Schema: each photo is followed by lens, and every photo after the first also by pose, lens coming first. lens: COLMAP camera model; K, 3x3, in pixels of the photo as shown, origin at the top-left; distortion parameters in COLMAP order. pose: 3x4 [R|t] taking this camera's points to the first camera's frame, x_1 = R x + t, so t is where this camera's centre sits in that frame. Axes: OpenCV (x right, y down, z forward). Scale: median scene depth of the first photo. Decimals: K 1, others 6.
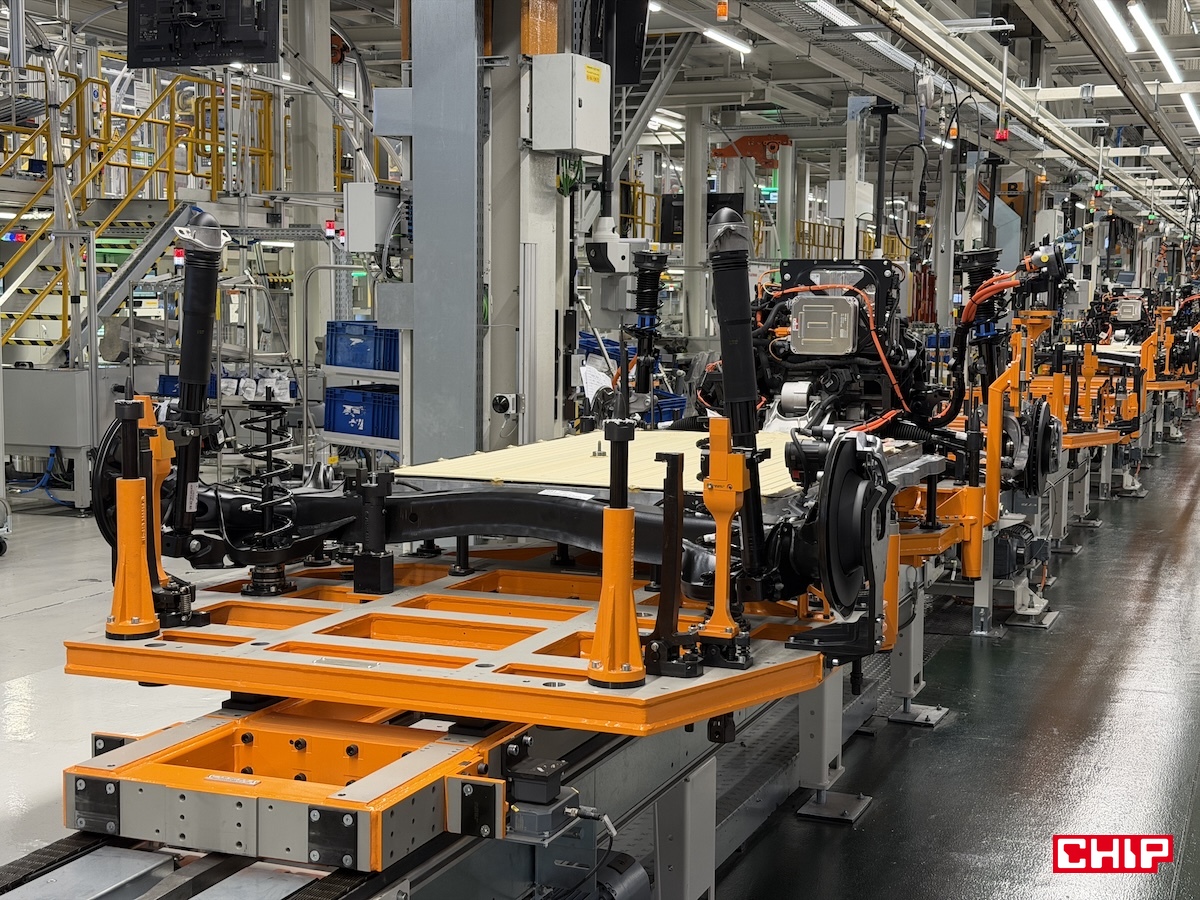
lens RADIAL K [[1652.9, 0, 600.0], [0, 1652.9, 450.0], [0, 0, 1]] dist [0.184691, 0.003059]
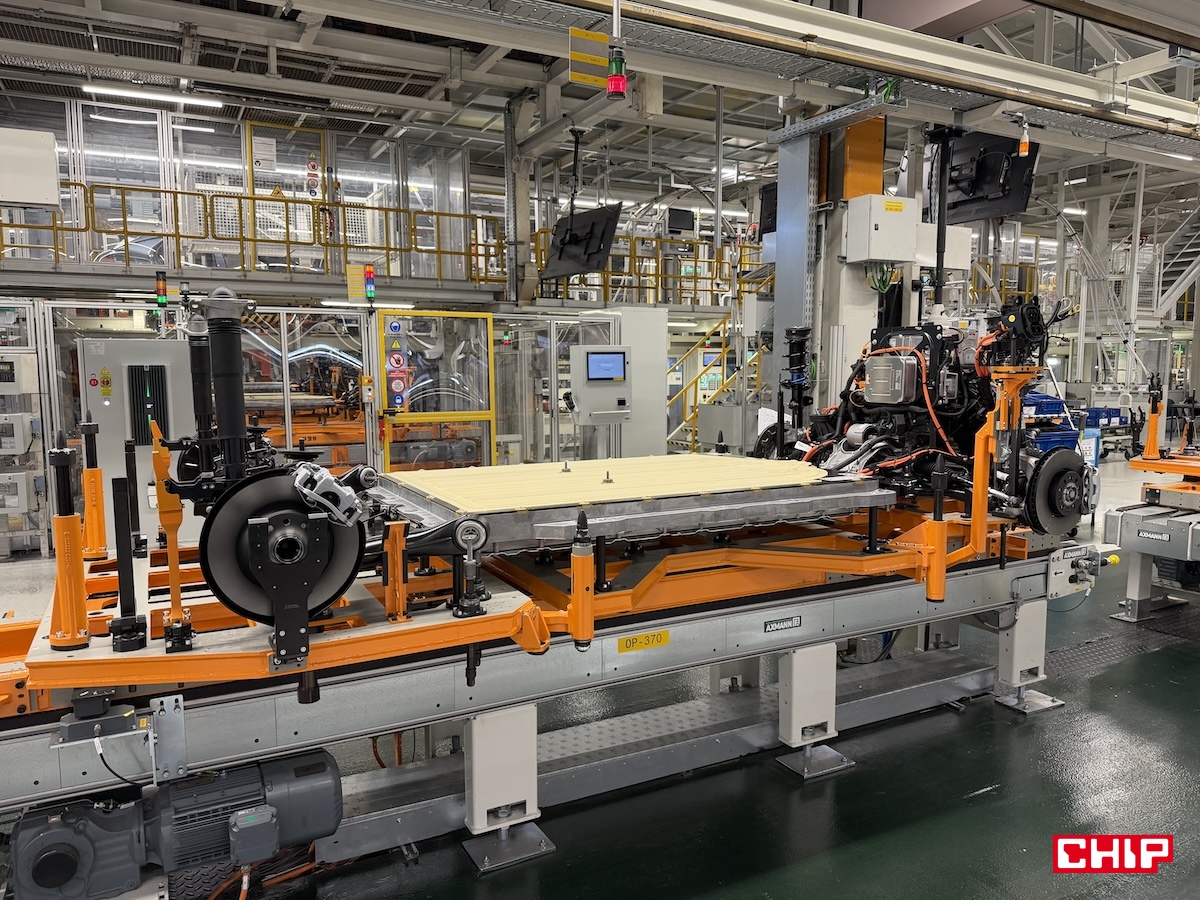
lens RADIAL K [[829.6, 0, 600.0], [0, 829.6, 450.0], [0, 0, 1]] dist [0.150808, -0.301405]
pose [[0.756877, 0.051954, -0.651489, 0.387143], [-0.047013, 0.998581, 0.025016, -0.027475], [0.651864, 0.011694, 0.758246, 0.373658]]
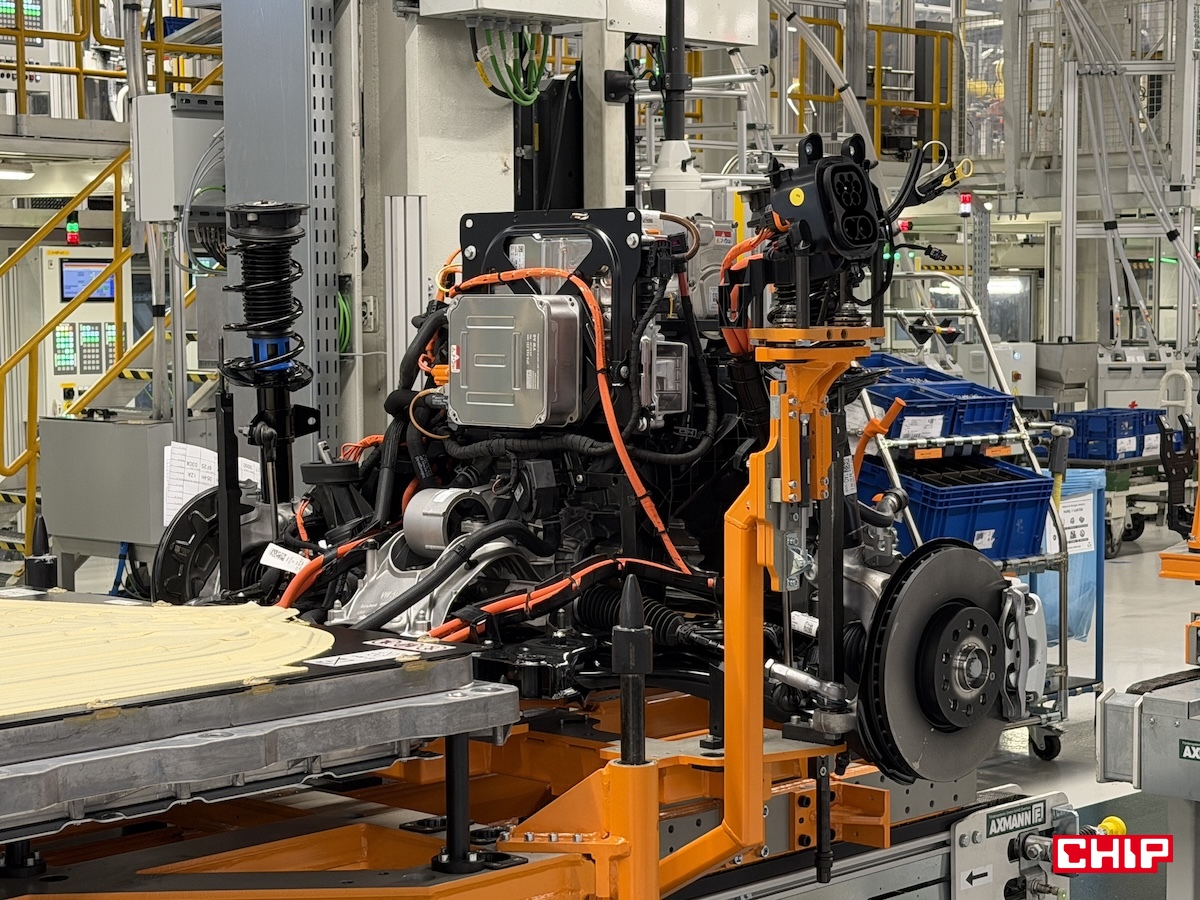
lens RADIAL K [[2495.0, 0, 600.0], [0, 2495.0, 450.0], [0, 0, 1]] dist [0.109226, 0.326049]
pose [[0.925342, 0.006578, -0.379077, 0.407772], [-0.016872, 0.999573, -0.023842, -0.035968], [0.378758, 0.028457, 0.925058, 0.396527]]
